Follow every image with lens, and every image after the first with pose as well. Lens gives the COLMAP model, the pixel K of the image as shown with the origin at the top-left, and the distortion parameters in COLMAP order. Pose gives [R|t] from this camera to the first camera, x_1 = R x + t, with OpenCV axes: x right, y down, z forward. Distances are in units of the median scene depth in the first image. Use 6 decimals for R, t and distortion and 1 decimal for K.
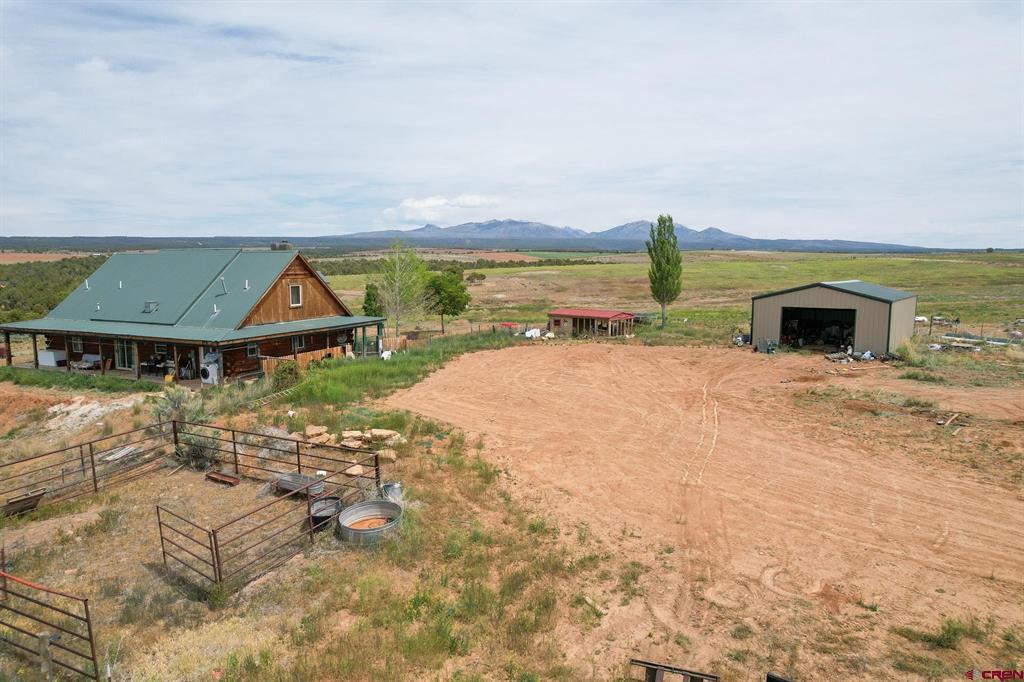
lens RADIAL K [[655.4, 0, 512.0], [0, 655.4, 341.0], [0, 0, 1]] dist [-0.086802, 0.081703]
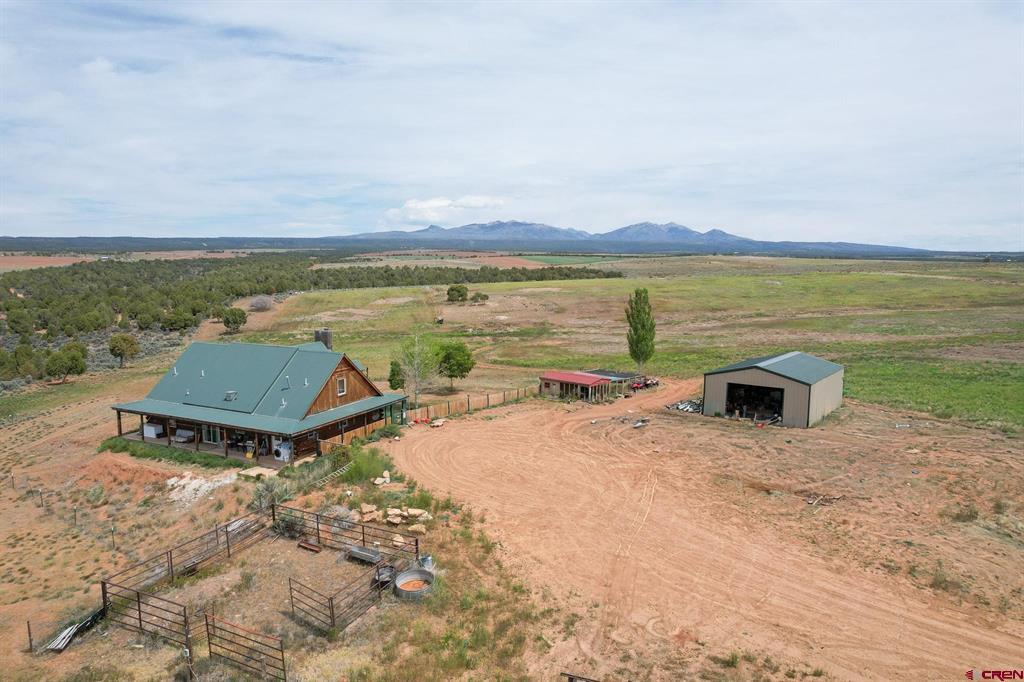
lens RADIAL K [[655.4, 0, 512.0], [0, 655.4, 341.0], [0, 0, 1]] dist [-0.086802, 0.081703]
pose [[0.999980, 0.004218, -0.004775, 0.023656], [-0.004224, 0.999990, -0.001309, -0.266086], [0.004769, 0.001330, 0.999988, -0.499150]]
